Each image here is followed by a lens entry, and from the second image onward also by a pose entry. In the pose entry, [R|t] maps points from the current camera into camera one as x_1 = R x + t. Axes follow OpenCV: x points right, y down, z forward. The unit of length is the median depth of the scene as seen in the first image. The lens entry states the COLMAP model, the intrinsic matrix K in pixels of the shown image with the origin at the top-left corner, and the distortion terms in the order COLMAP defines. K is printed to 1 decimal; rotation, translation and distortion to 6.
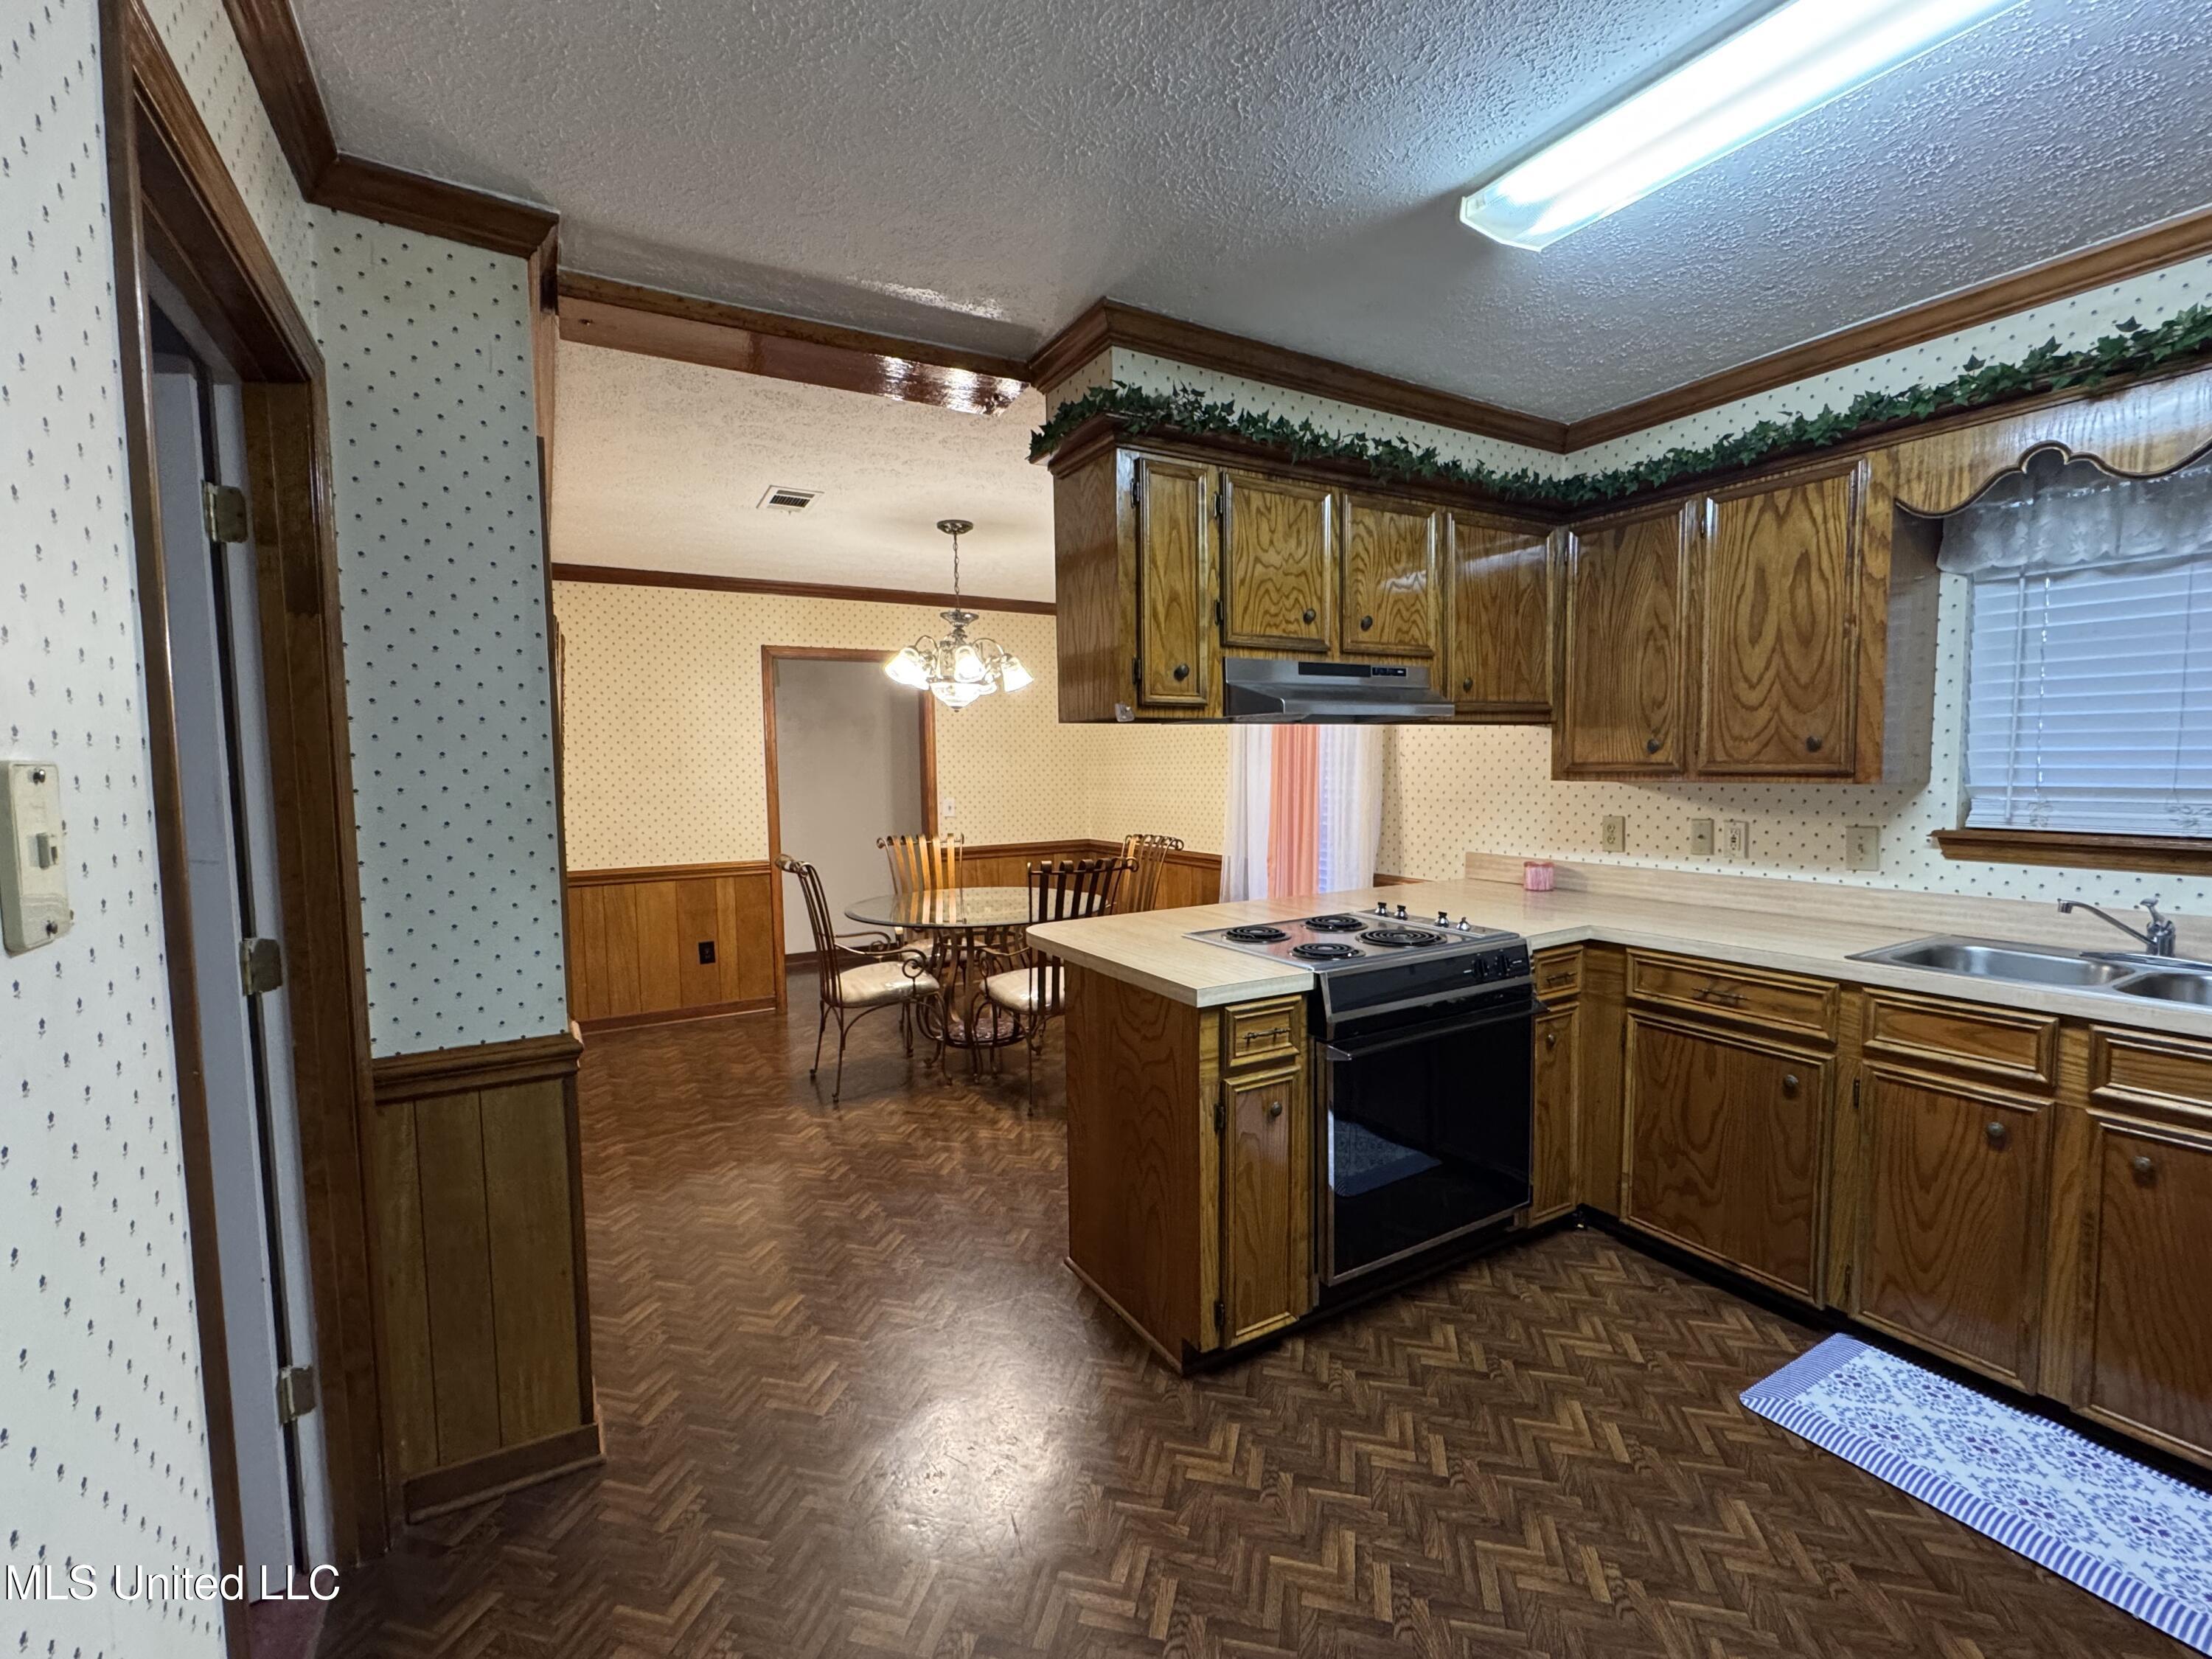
lens RADIAL K [[953.3, 0, 1106.0], [0, 953.3, 829.5], [0, 0, 1]] dist [-0.005915, 0.000787]
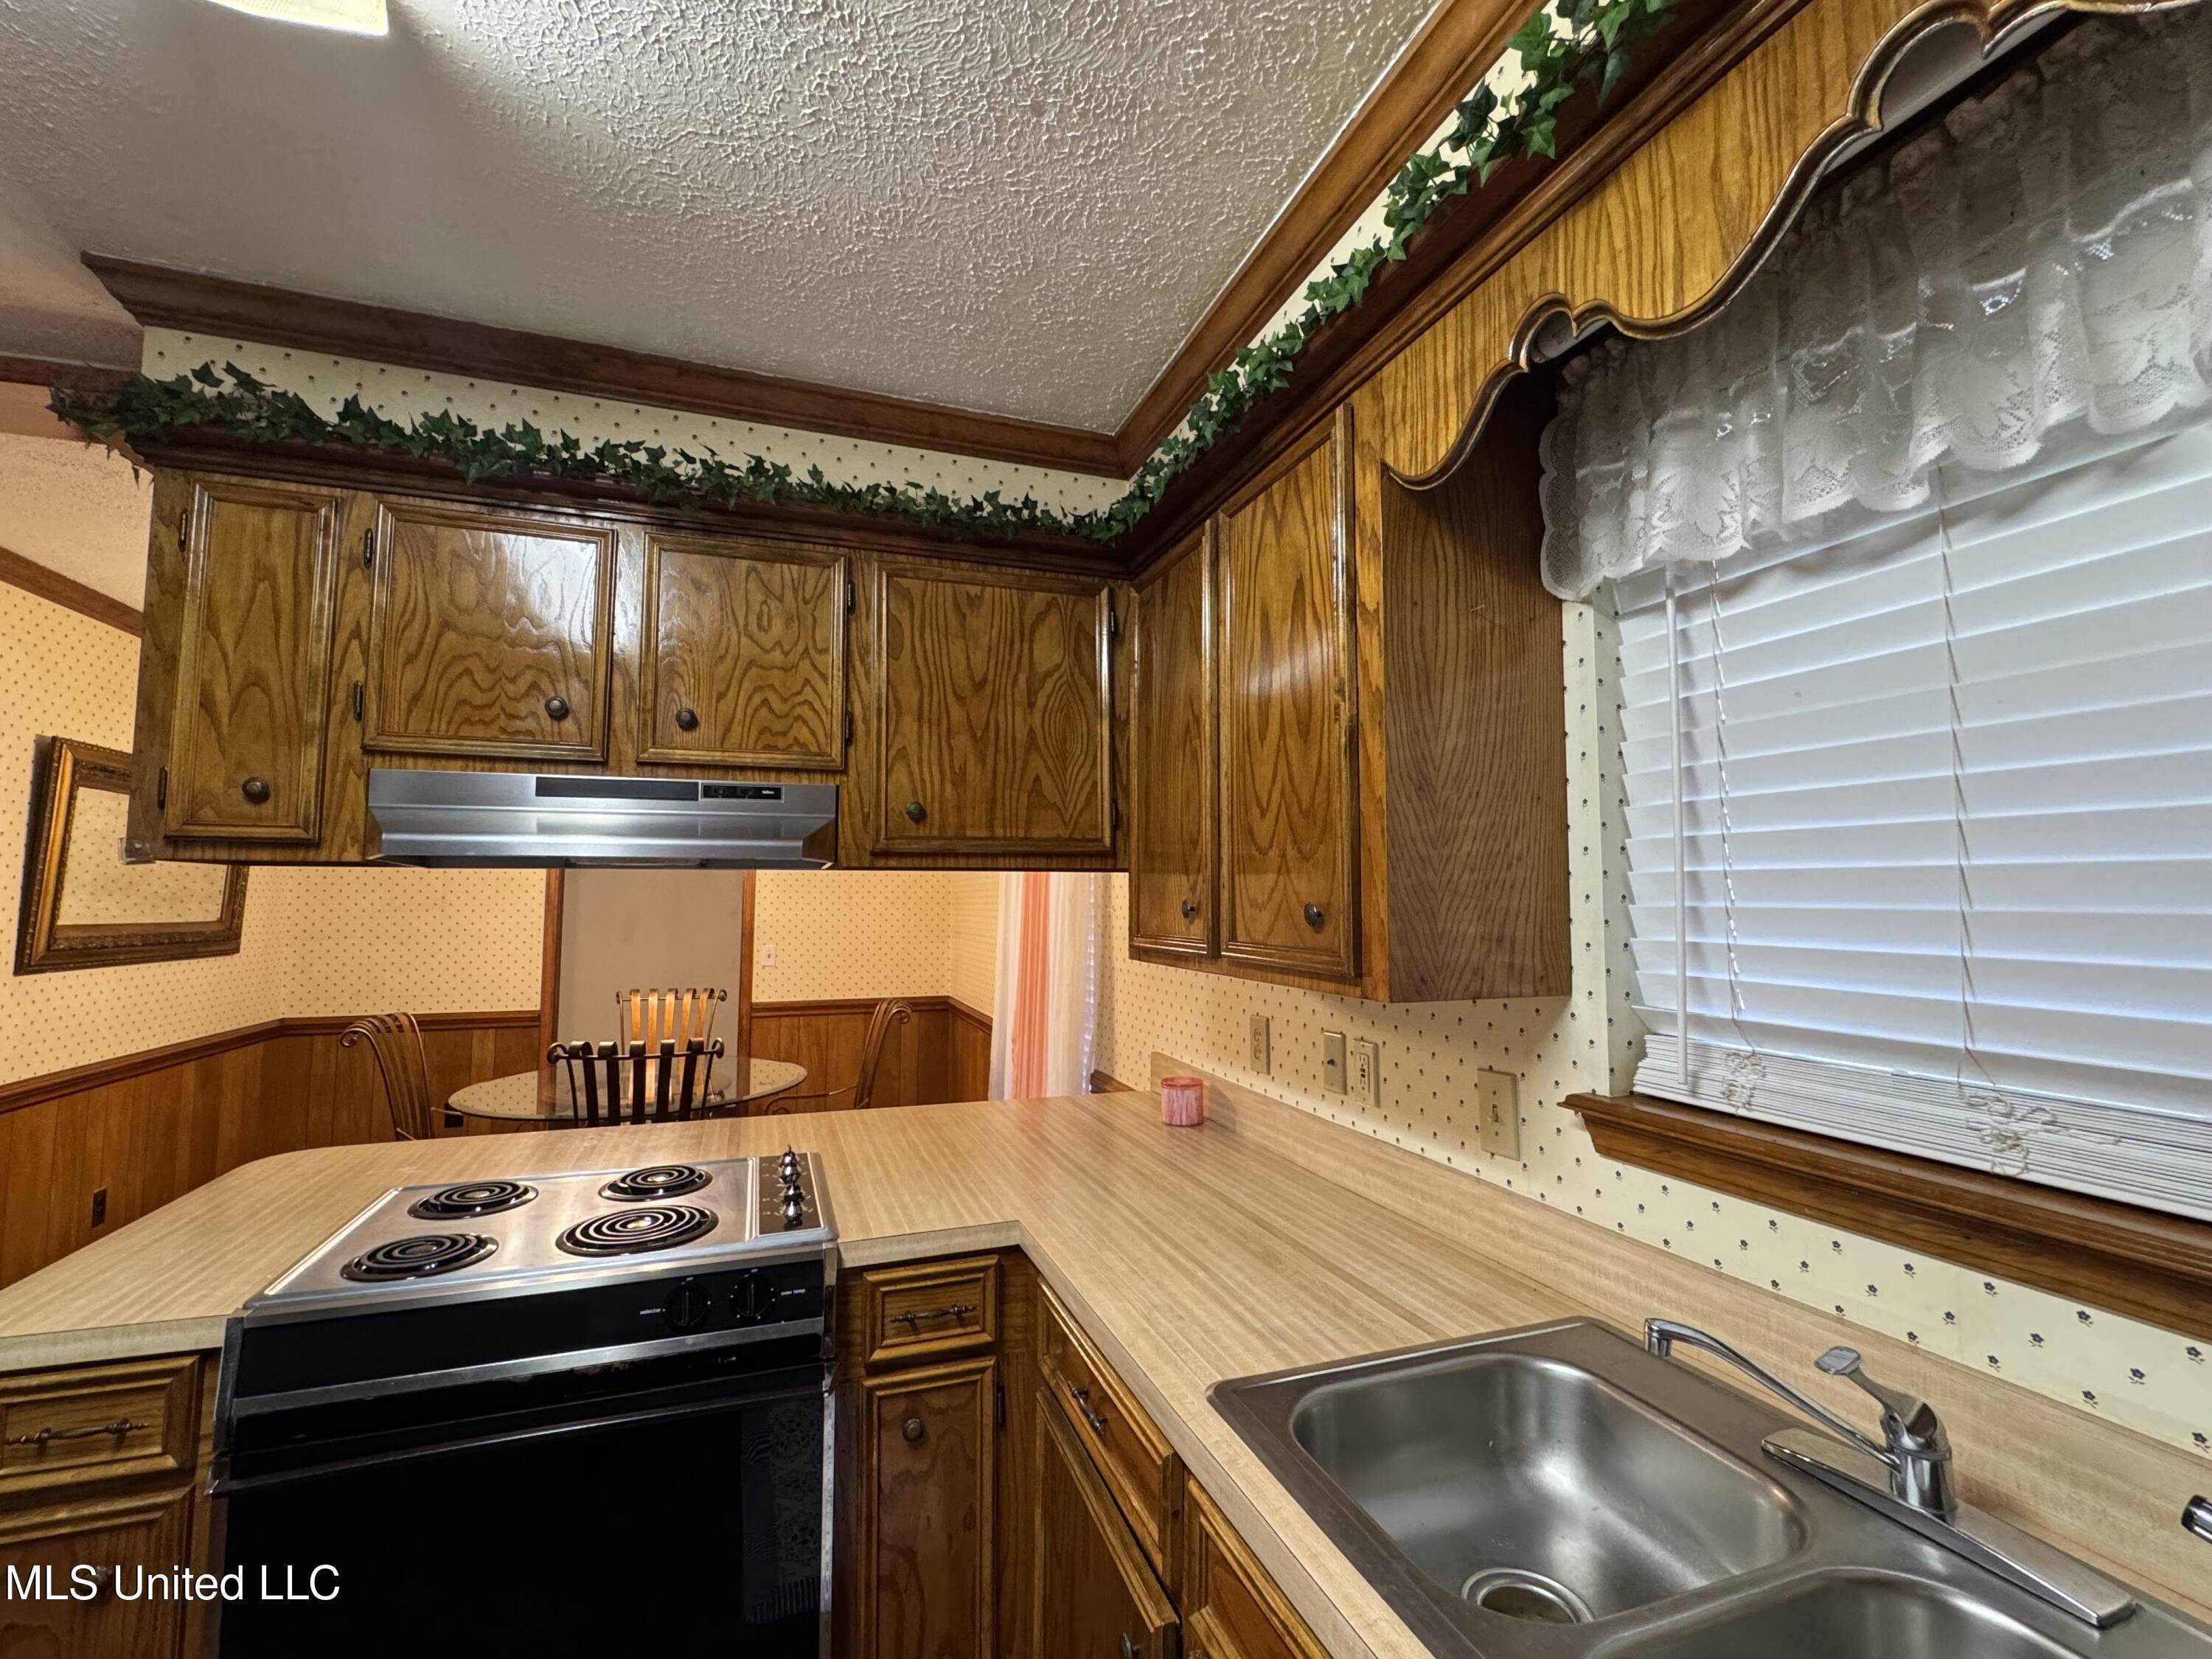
lens RADIAL K [[953.3, 0, 1106.0], [0, 953.3, 829.5], [0, 0, 1]] dist [-0.005915, 0.000787]
pose [[0.983357, 0.003244, -0.181655, 0.719757], [-0.028810, 0.989974, -0.138279, -0.061320], [0.179385, 0.141211, 0.973592, 0.444364]]
